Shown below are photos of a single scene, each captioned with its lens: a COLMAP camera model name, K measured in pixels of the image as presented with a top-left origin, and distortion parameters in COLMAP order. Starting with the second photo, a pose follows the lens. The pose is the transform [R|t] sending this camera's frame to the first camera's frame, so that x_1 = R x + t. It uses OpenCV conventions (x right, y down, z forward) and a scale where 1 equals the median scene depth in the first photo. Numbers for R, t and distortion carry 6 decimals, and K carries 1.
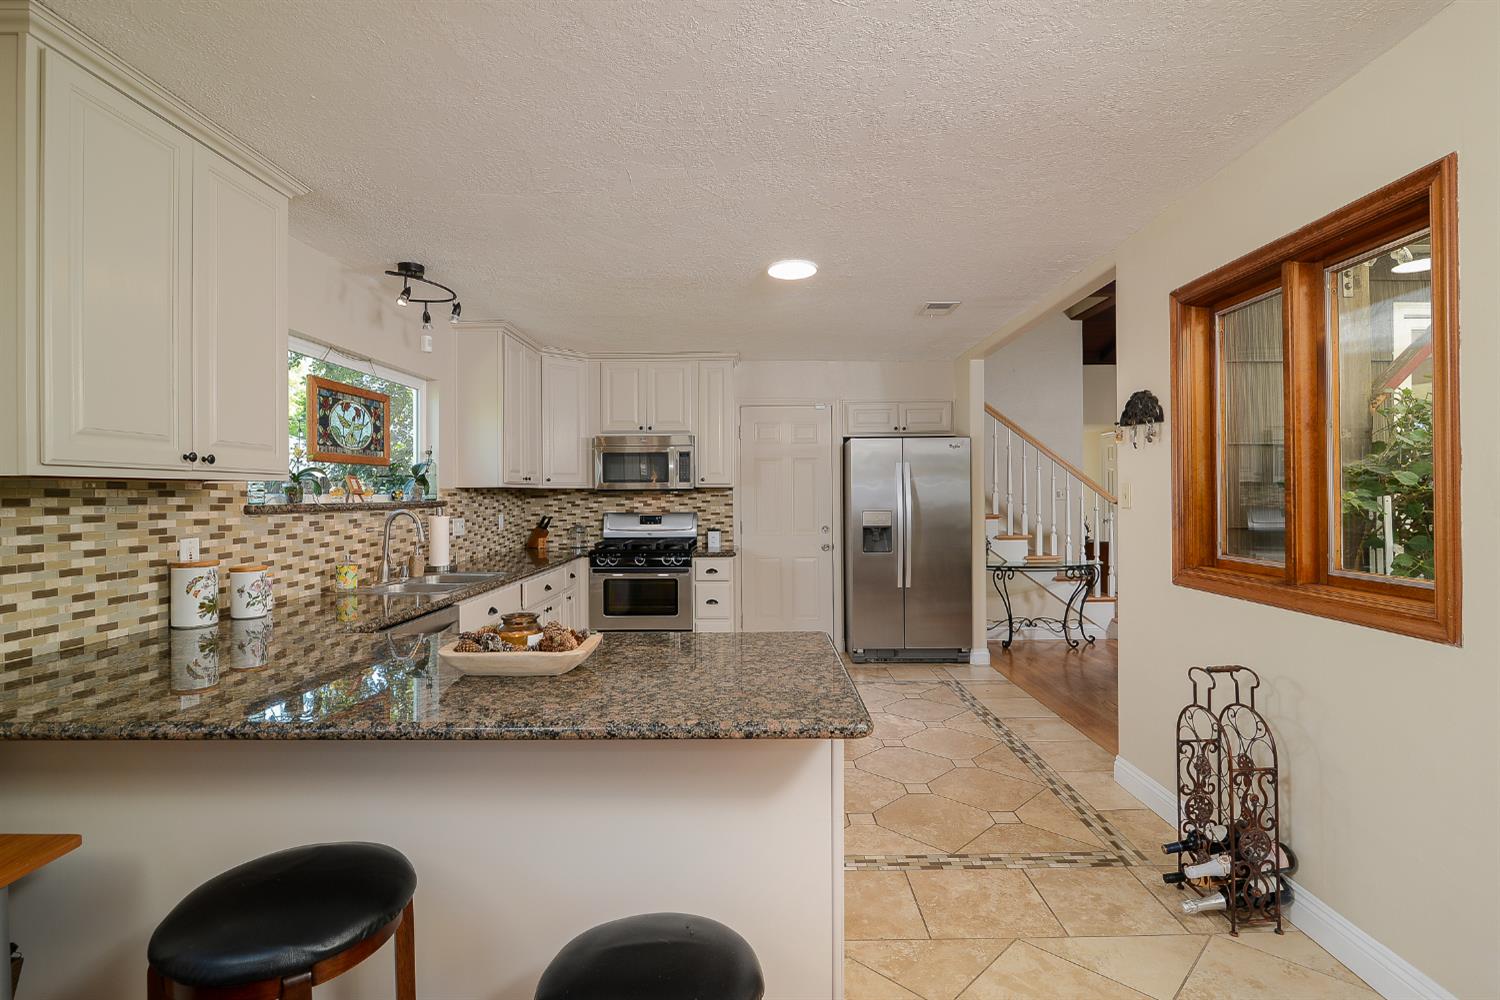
lens RADIAL K [[716.3, 0, 744.9], [0, 716.3, 493.0], [0, 0, 1]] dist [-0.003489, -0.000161]
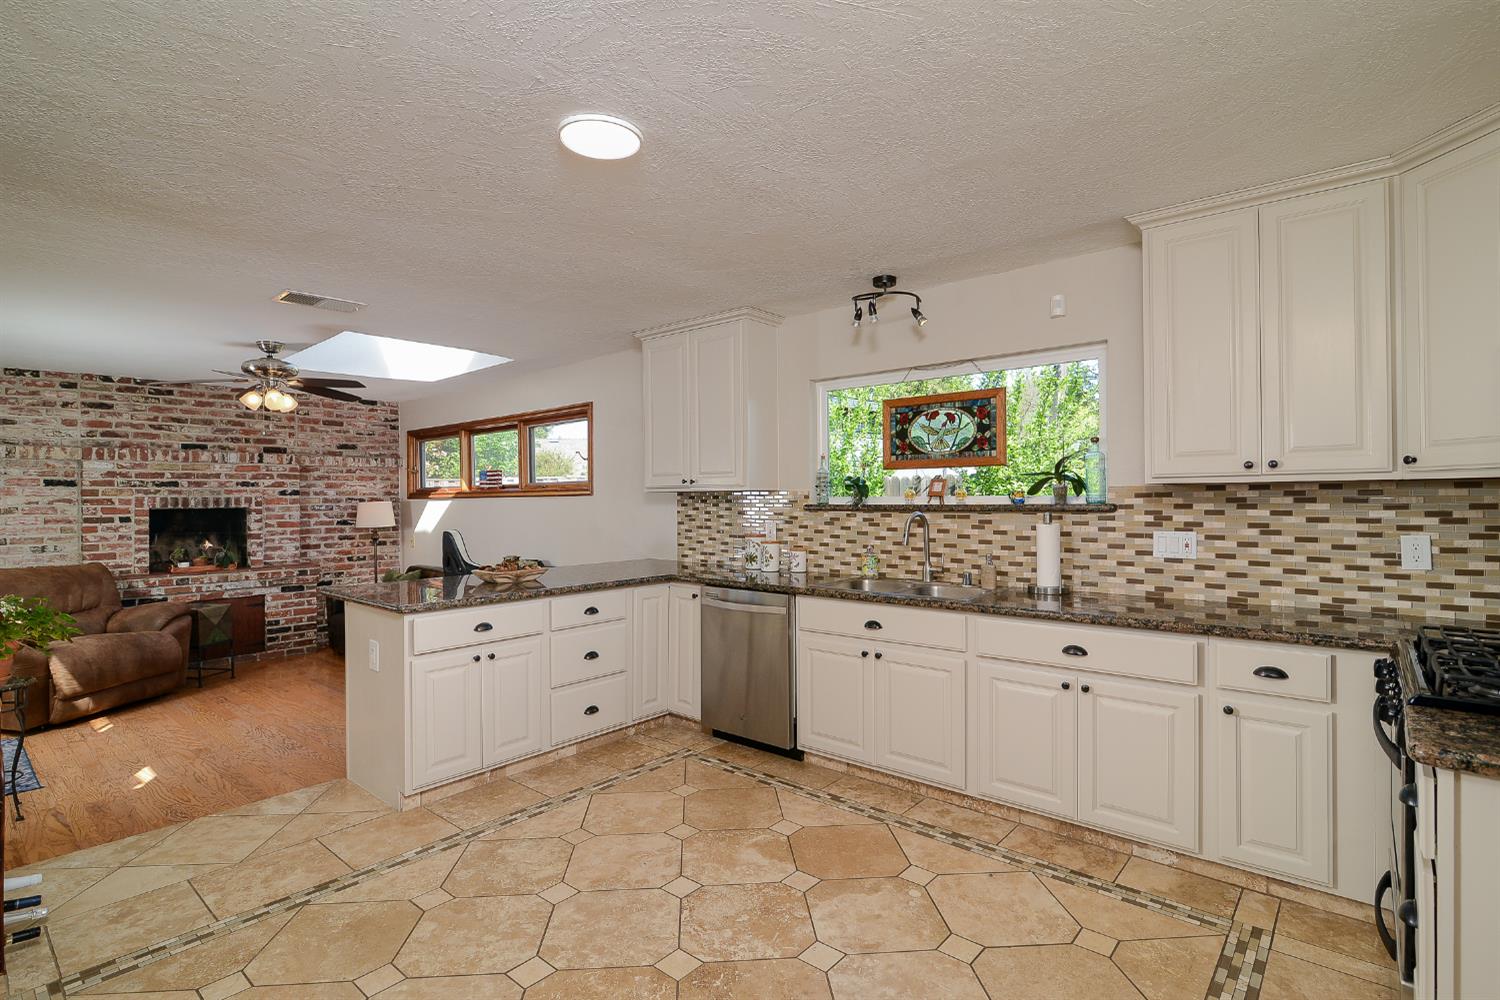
lens RADIAL K [[722.4, 0, 753.7], [0, 722.4, 499.6], [0, 0, 1]] dist [-0.004071, -0.001276]
pose [[-0.632012, 0.011962, -0.774866, 0.518372], [0.011836, 0.999913, 0.005782, -0.003241], [0.774868, -0.005518, -0.632099, 1.659367]]
